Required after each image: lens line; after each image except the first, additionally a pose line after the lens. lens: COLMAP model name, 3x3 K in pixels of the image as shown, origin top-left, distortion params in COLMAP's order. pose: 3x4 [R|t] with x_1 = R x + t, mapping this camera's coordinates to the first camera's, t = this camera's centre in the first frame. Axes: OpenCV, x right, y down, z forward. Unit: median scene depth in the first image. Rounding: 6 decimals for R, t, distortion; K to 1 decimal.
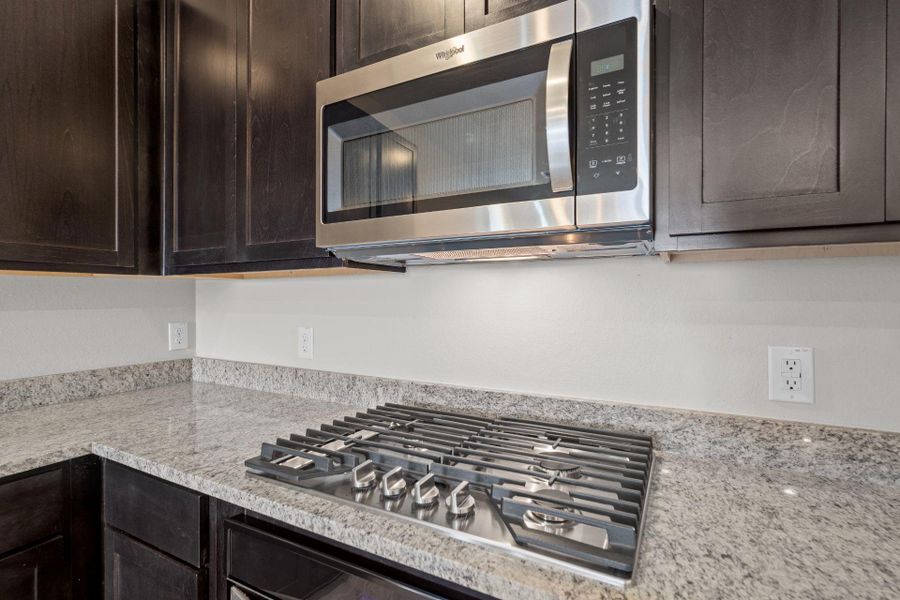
lens RADIAL K [[422.9, 0, 450.1], [0, 422.9, 293.0], [0, 0, 1]] dist [-0.000719, 0.000032]
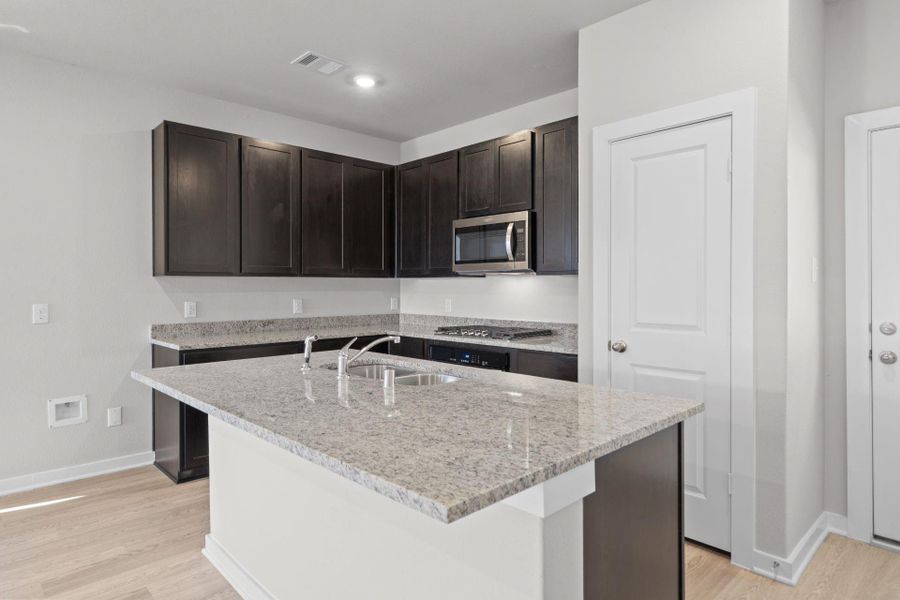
lens RADIAL K [[520.9, 0, 447.6], [0, 520.9, 292.2], [0, 0, 1]] dist [-0.000439, -0.000048]
pose [[0.951834, 0.006590, -0.306543, 0.862443], [-0.000801, 0.999819, 0.019006, -0.023431], [0.306612, -0.017845, 0.951667, -2.785176]]
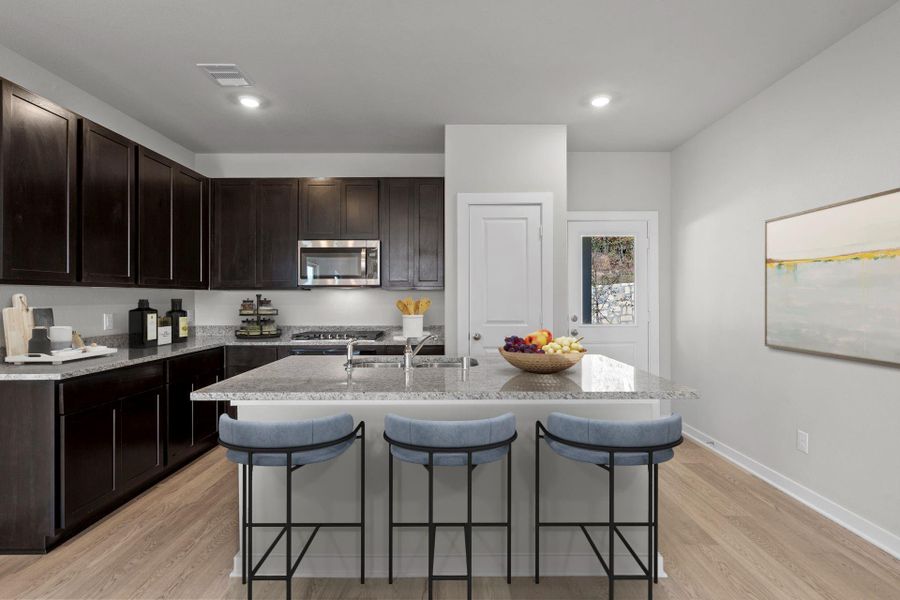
lens RADIAL K [[449.4, 0, 450.0], [0, 449.4, 300.0], [0, 0, 1]] dist [-0.000285, -0.000008]
pose [[0.880257, -0.000055, 0.474497, -0.994787], [-0.004969, 0.999944, 0.009335, -0.020363], [-0.474471, -0.010575, 0.880208, -3.053272]]
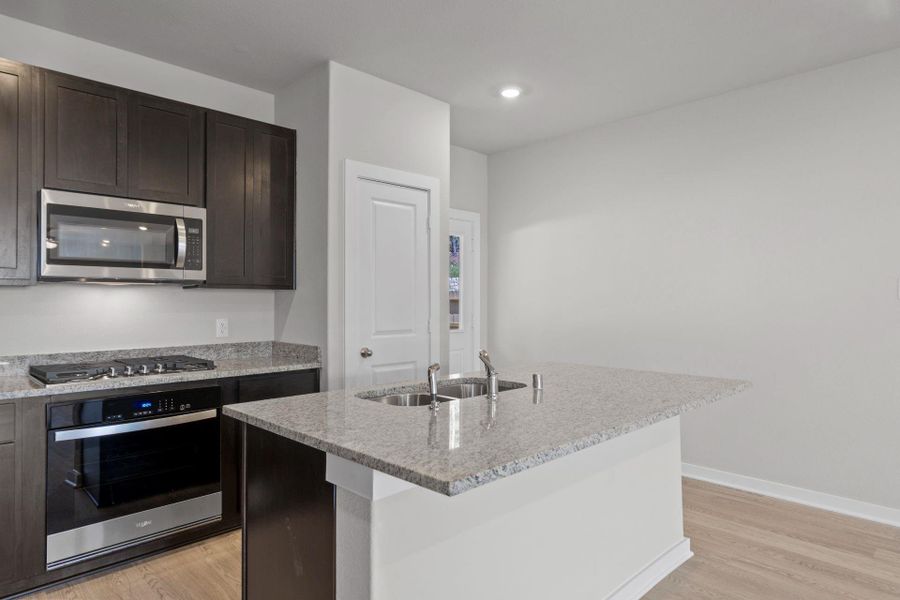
lens RADIAL K [[533.1, 0, 450.0], [0, 533.1, 300.0], [0, 0, 1]] dist [0.004273, 0.000519]
pose [[0.290734, 0.006286, 0.956783, -2.041019], [-0.008531, 0.999956, -0.003977, -0.005492], [-0.956766, -0.007006, 0.290774, -1.425486]]
